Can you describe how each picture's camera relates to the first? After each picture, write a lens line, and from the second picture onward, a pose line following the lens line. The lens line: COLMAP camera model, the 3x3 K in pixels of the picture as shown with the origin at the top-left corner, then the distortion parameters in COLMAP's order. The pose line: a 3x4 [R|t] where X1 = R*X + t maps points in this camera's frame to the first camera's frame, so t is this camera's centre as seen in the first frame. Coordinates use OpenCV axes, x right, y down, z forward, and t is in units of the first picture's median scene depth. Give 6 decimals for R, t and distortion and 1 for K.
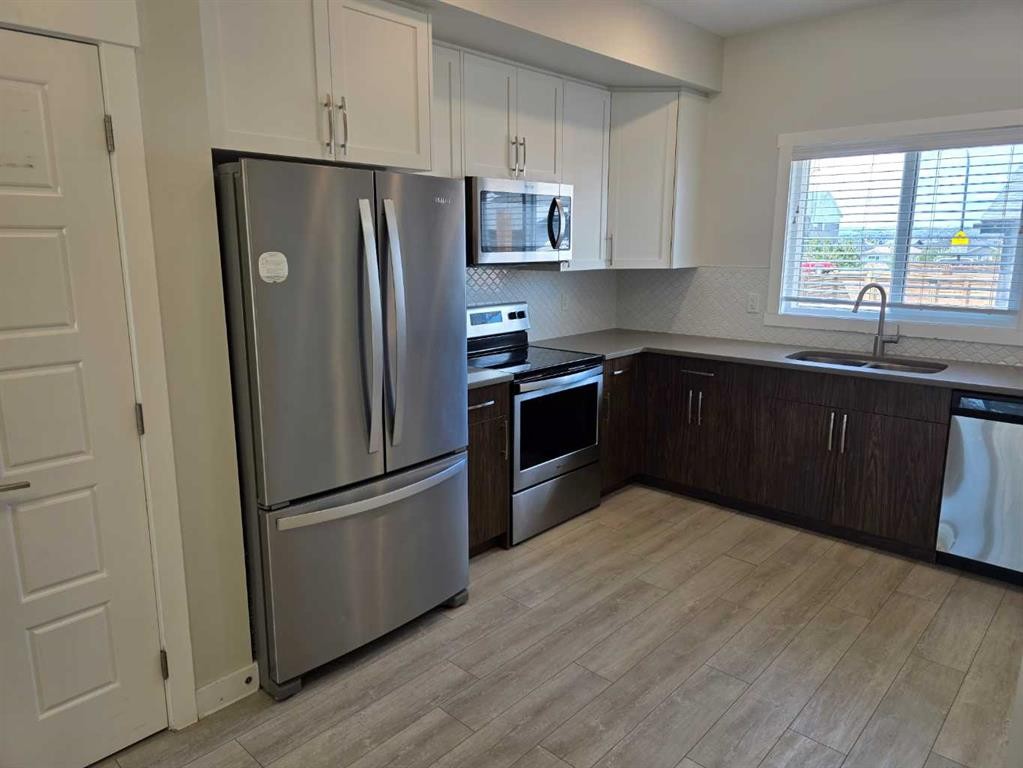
lens RADIAL K [[684.9, 0, 509.5], [0, 684.9, 373.4], [0, 0, 1]] dist [0.054128, -0.056988]
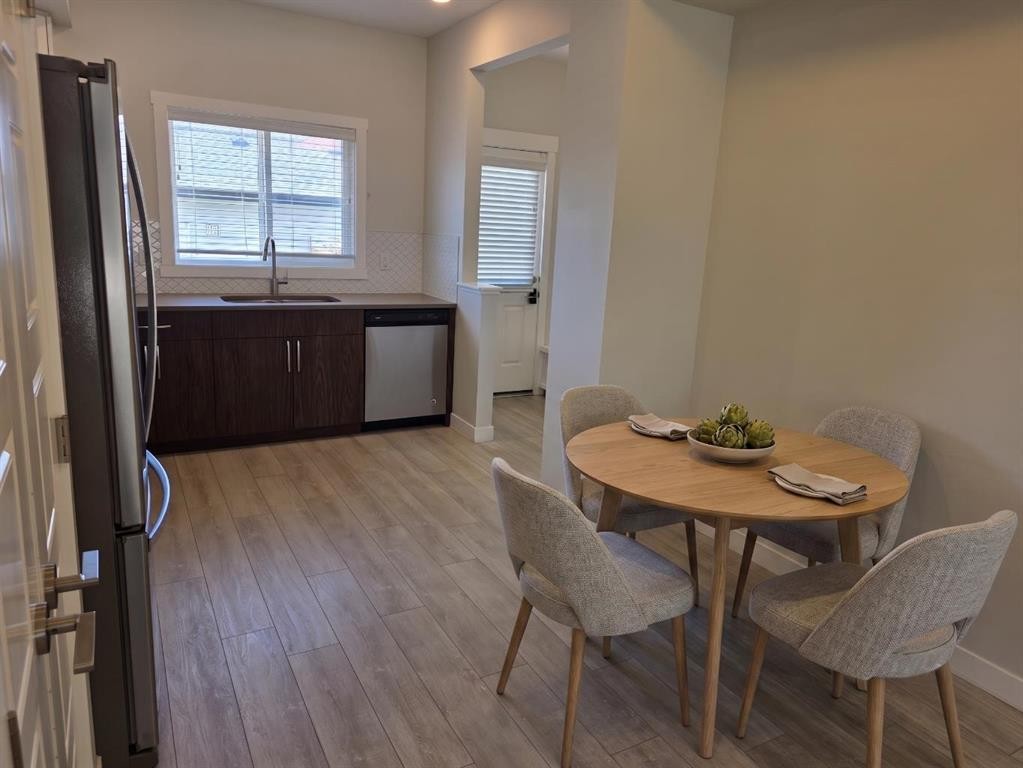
lens RADIAL K [[688.4, 0, 509.1], [0, 688.4, 365.0], [0, 0, 1]] dist [0.055276, -0.053448]
pose [[0.297272, -0.172151, 0.939145, -0.565999], [0.127771, 0.981937, 0.139551, -0.022261], [-0.946205, 0.078511, 0.313899, 0.224671]]
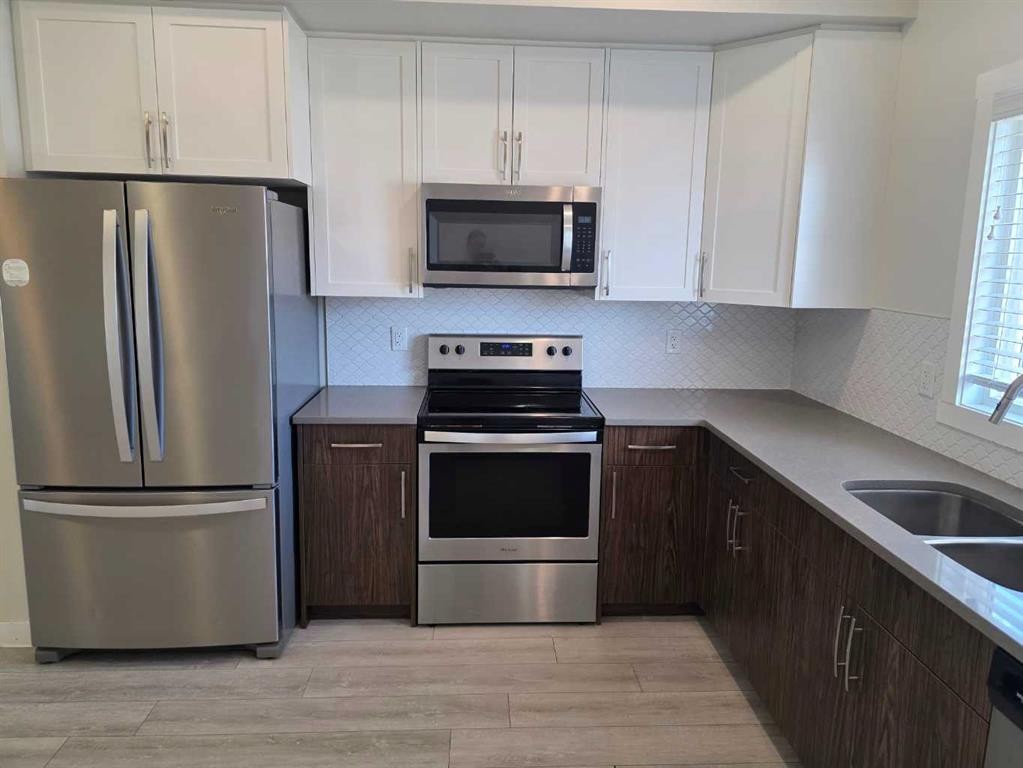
lens RADIAL K [[688.4, 0, 509.1], [0, 688.4, 365.0], [0, 0, 1]] dist [0.055276, -0.053448]
pose [[0.720363, 0.126195, -0.682021, 0.591502], [-0.152087, 0.988118, 0.022196, -0.088764], [0.676718, 0.087738, 0.730996, 0.422857]]
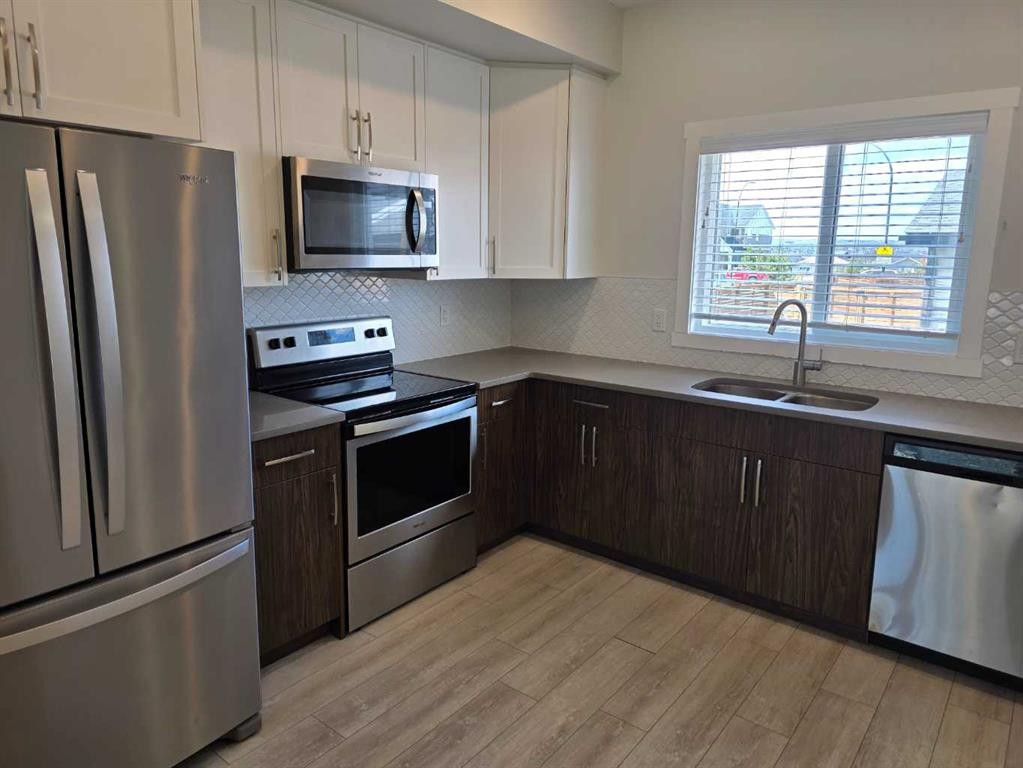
lens RADIAL K [[688.4, 0, 509.1], [0, 688.4, 365.0], [0, 0, 1]] dist [0.055276, -0.053448]
pose [[0.996780, 0.001064, 0.080178, 0.117336], [0.000662, 0.999769, -0.021502, -0.033005], [-0.080182, 0.021486, 0.996549, 0.192635]]
